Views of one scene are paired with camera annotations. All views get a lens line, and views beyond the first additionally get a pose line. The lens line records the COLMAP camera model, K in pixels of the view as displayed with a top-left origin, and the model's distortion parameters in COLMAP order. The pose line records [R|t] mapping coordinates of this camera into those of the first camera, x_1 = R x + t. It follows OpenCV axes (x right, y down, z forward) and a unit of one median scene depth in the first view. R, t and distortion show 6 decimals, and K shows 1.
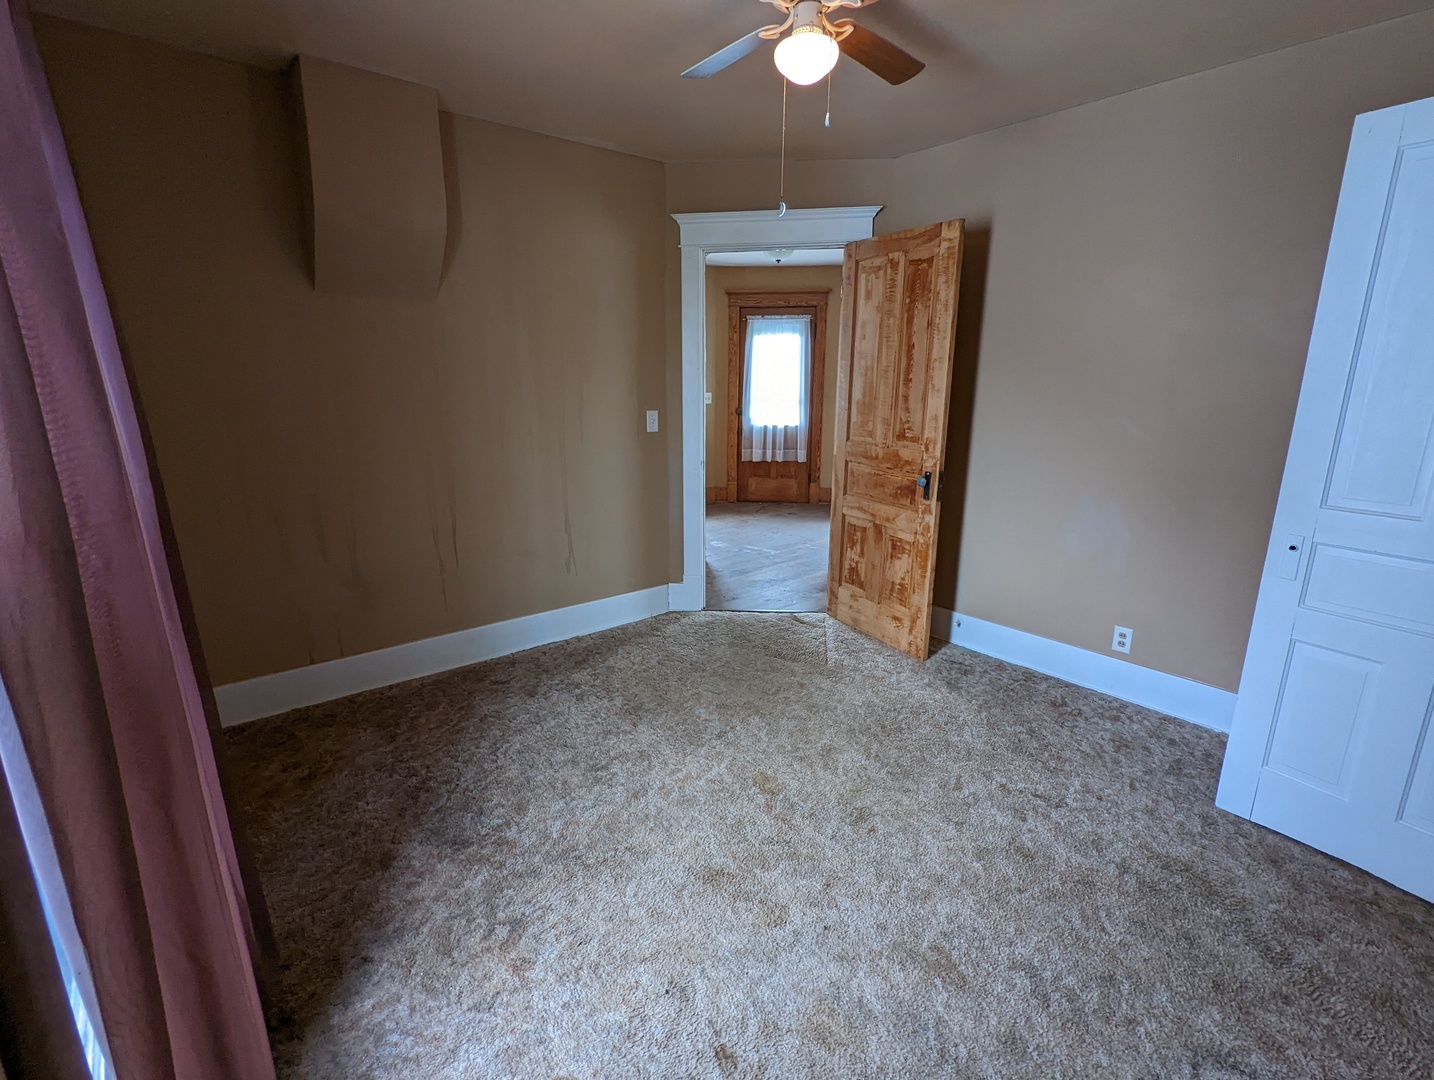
lens RADIAL K [[689.1, 0, 717.0], [0, 689.1, 540.0], [0, 0, 1]] dist [-0.000585, -0.000623]
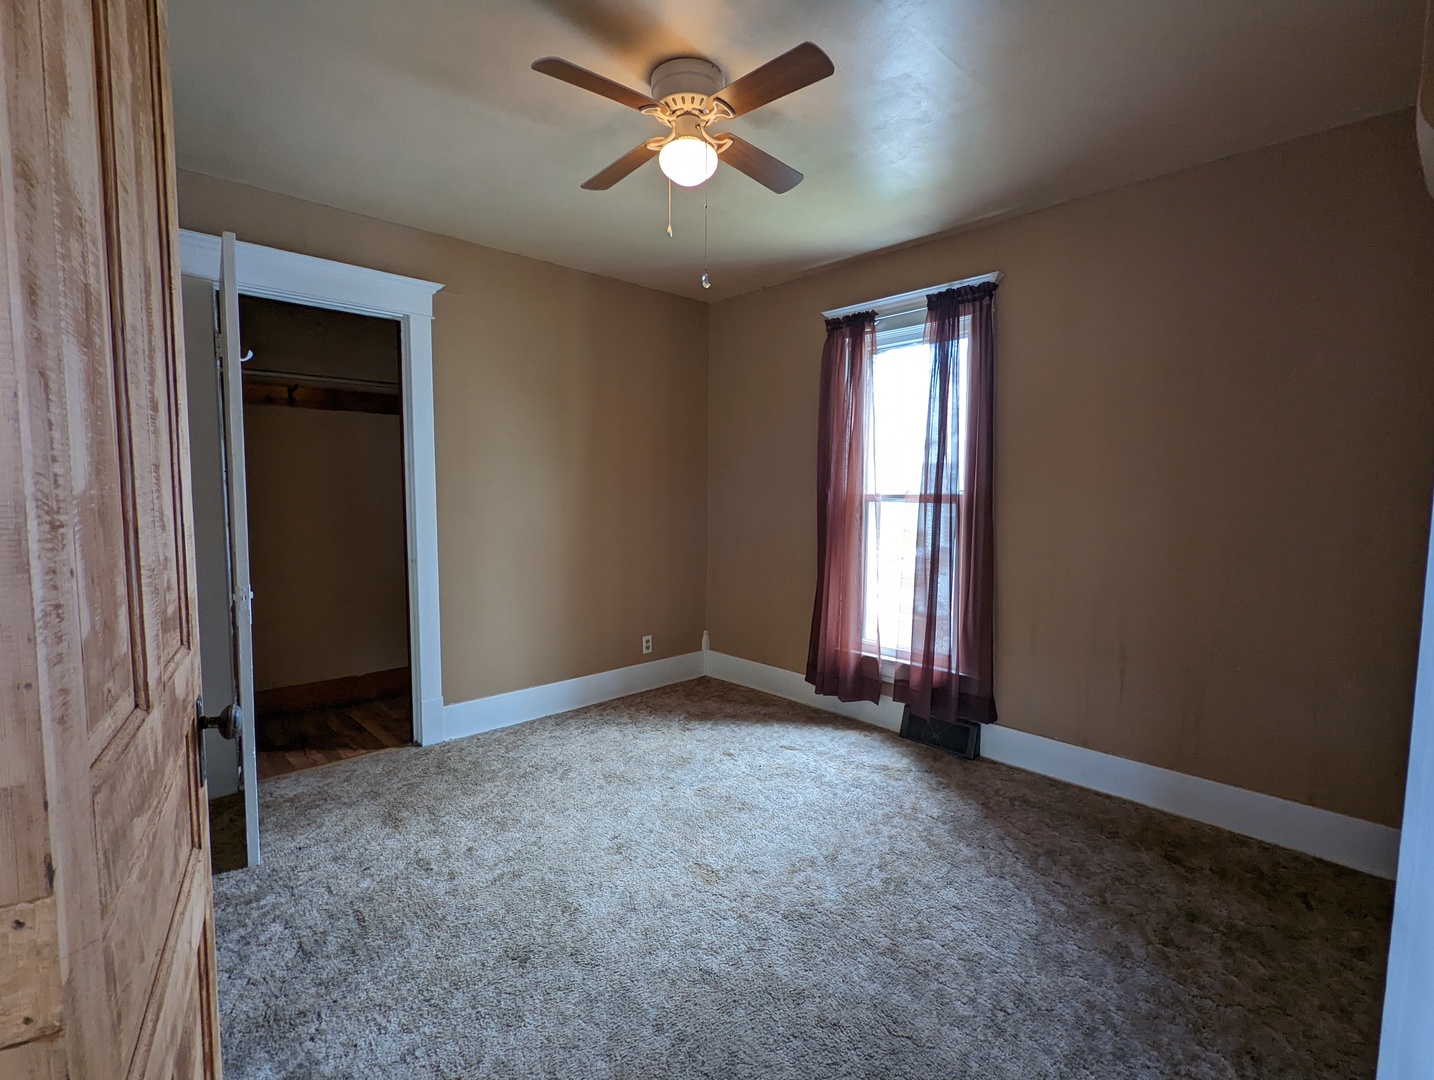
lens RADIAL K [[680.4, 0, 713.8], [0, 680.4, 539.4], [0, 0, 1]] dist [0.003381, -0.002610]
pose [[-0.998266, -0.004960, -0.058660, 0.085614], [-0.022870, 0.950853, 0.308797, -0.270803], [0.054246, 0.309603, -0.949317, 1.282337]]
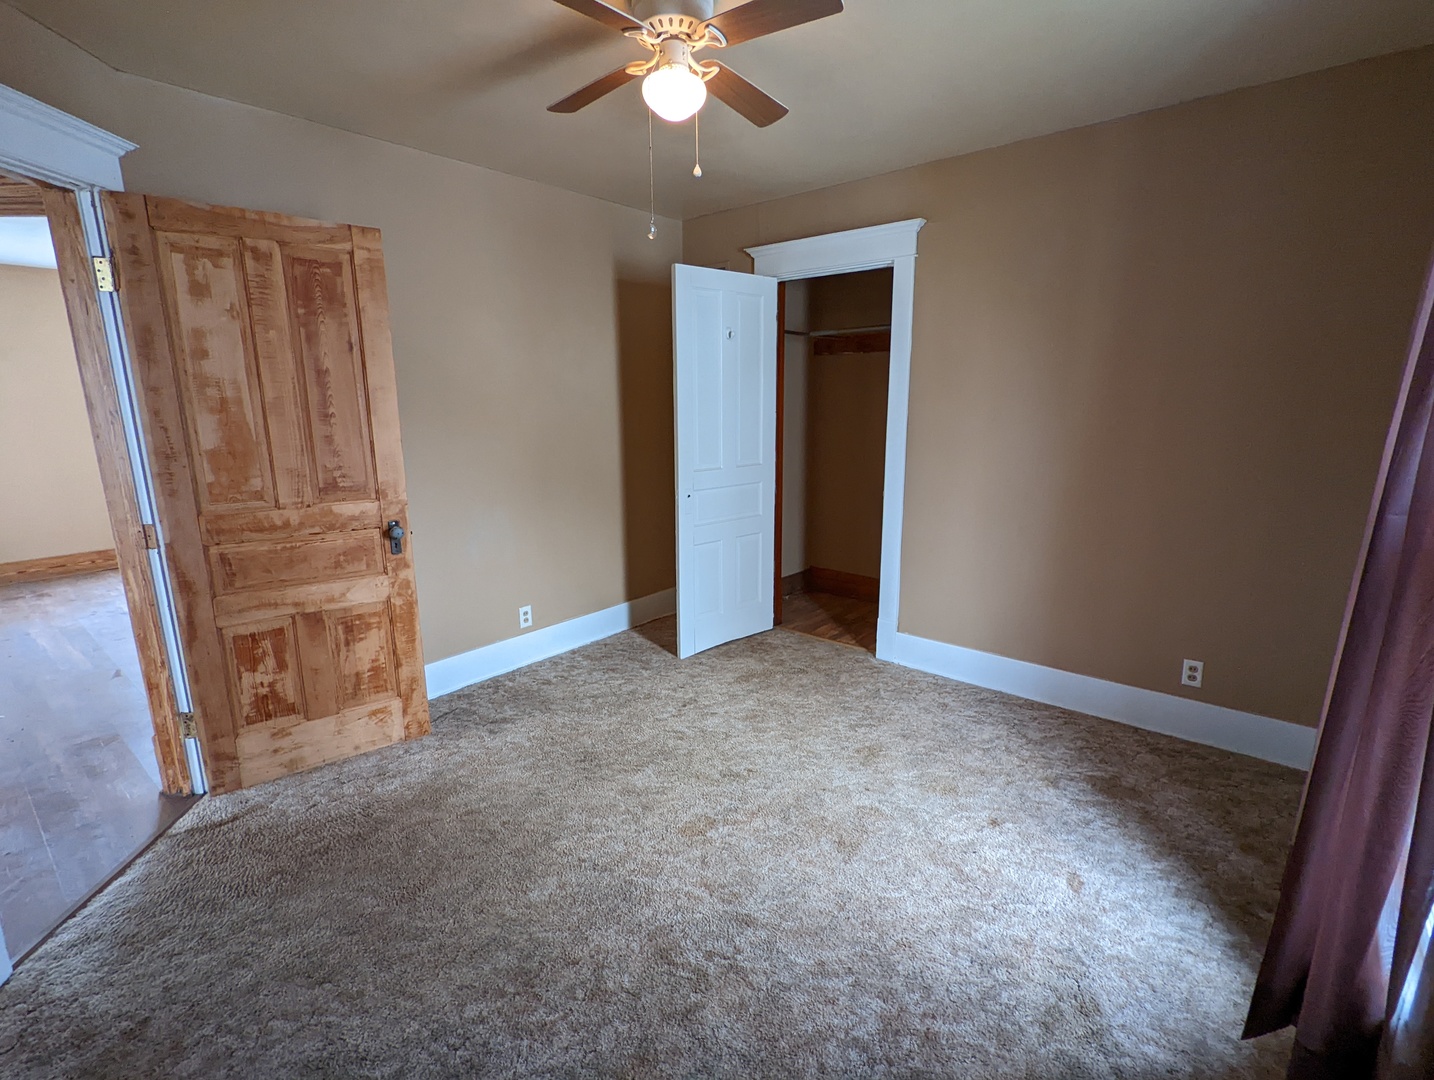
lens RADIAL K [[680.4, 0, 713.8], [0, 680.4, 539.4], [0, 0, 1]] dist [0.003381, -0.002610]
pose [[-0.166630, -0.208280, 0.963771, -0.564322], [0.240778, 0.939251, 0.244610, -0.186111], [-0.956170, 0.272814, -0.106358, 0.714229]]
